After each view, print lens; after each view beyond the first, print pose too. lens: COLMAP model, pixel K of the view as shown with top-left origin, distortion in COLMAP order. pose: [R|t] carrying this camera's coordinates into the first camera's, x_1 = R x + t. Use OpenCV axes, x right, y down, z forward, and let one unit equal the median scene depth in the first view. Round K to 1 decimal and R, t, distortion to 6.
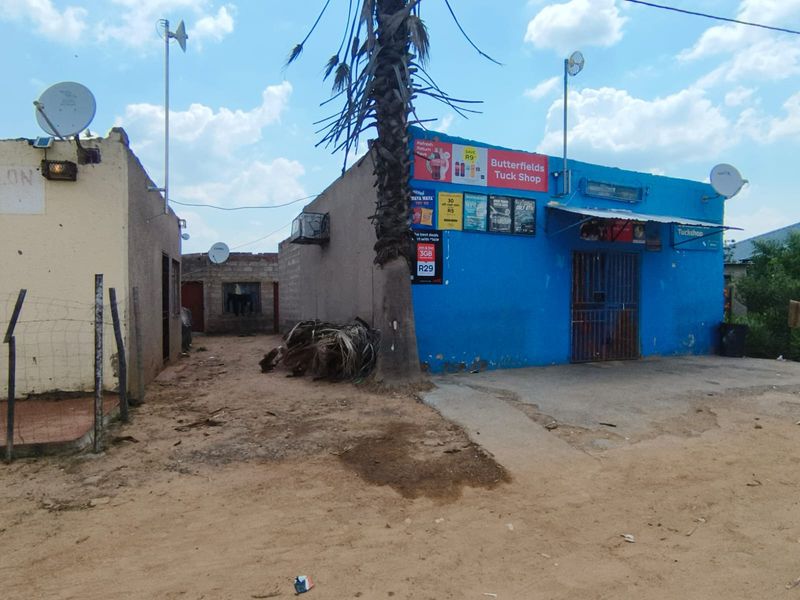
lens RADIAL K [[519.2, 0, 400.0], [0, 519.2, 300.0], [0, 0, 1]] dist [-0.067872, 0.065118]
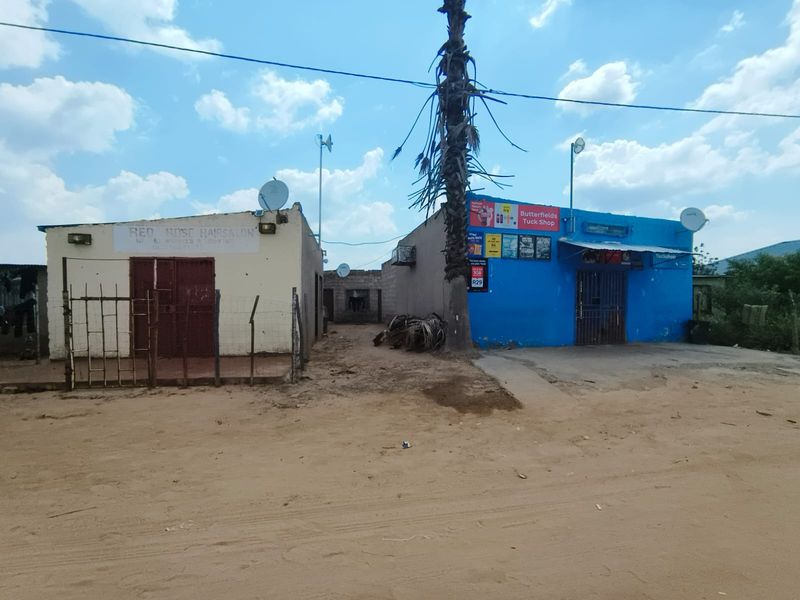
lens RADIAL K [[380.3, 0, 410.3], [0, 380.3, 295.5], [0, 0, 1]] dist [-0.016077, -0.000533]
pose [[0.990194, 0.005388, -0.139592, 0.010890], [-0.007431, 0.999873, -0.014113, -0.002889], [0.139498, 0.015012, 0.990109, -0.185098]]
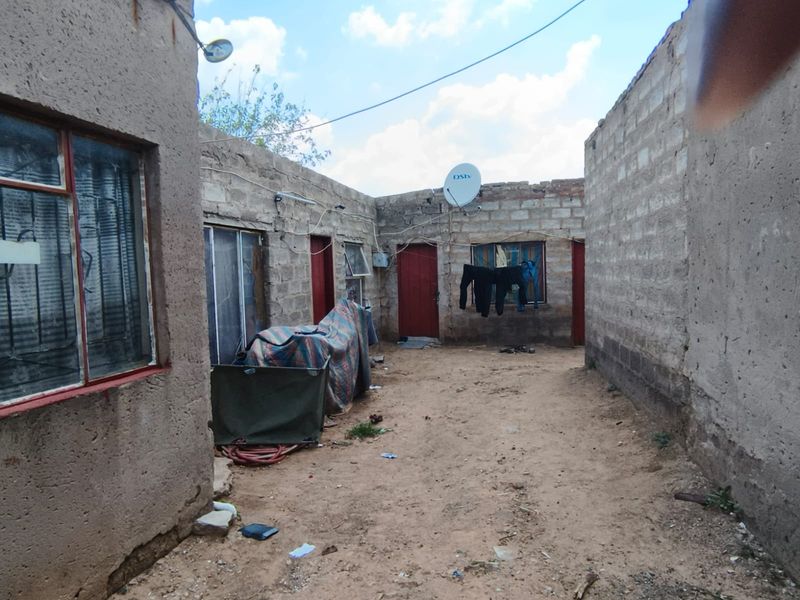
lens RADIAL K [[516.8, 0, 399.2], [0, 516.8, 296.3], [0, 0, 1]] dist [-0.040506, 0.043797]
pose [[0.837121, 0.022436, -0.546557, -0.238048], [0.010637, 0.998302, 0.057272, -0.023583], [0.546914, -0.053758, 0.835461, 1.038371]]
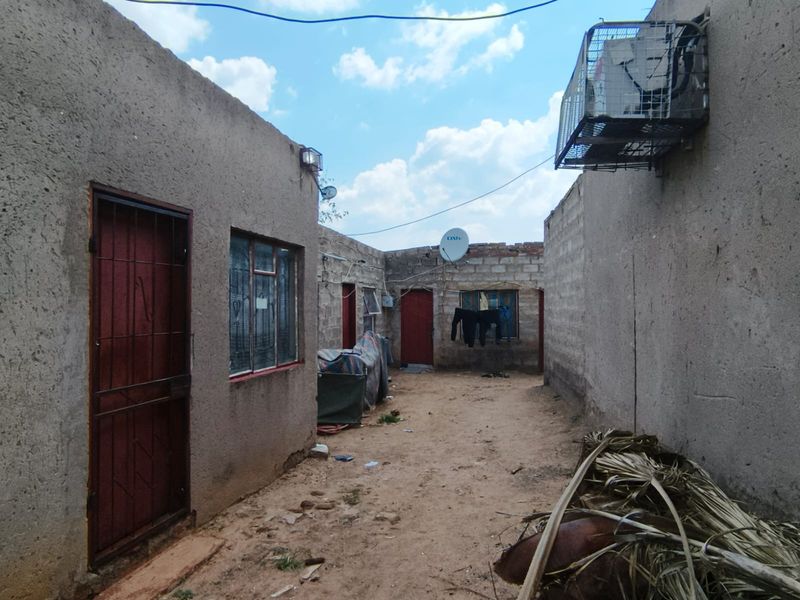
lens RADIAL K [[486.5, 0, 418.5], [0, 486.5, 301.6], [0, 0, 1]] dist [0.074207, 0.000112]
pose [[0.866710, 0.008049, -0.498747, -0.161701], [-0.013057, 0.999893, -0.006554, -0.029934], [0.498641, 0.012193, 0.866723, 0.866882]]
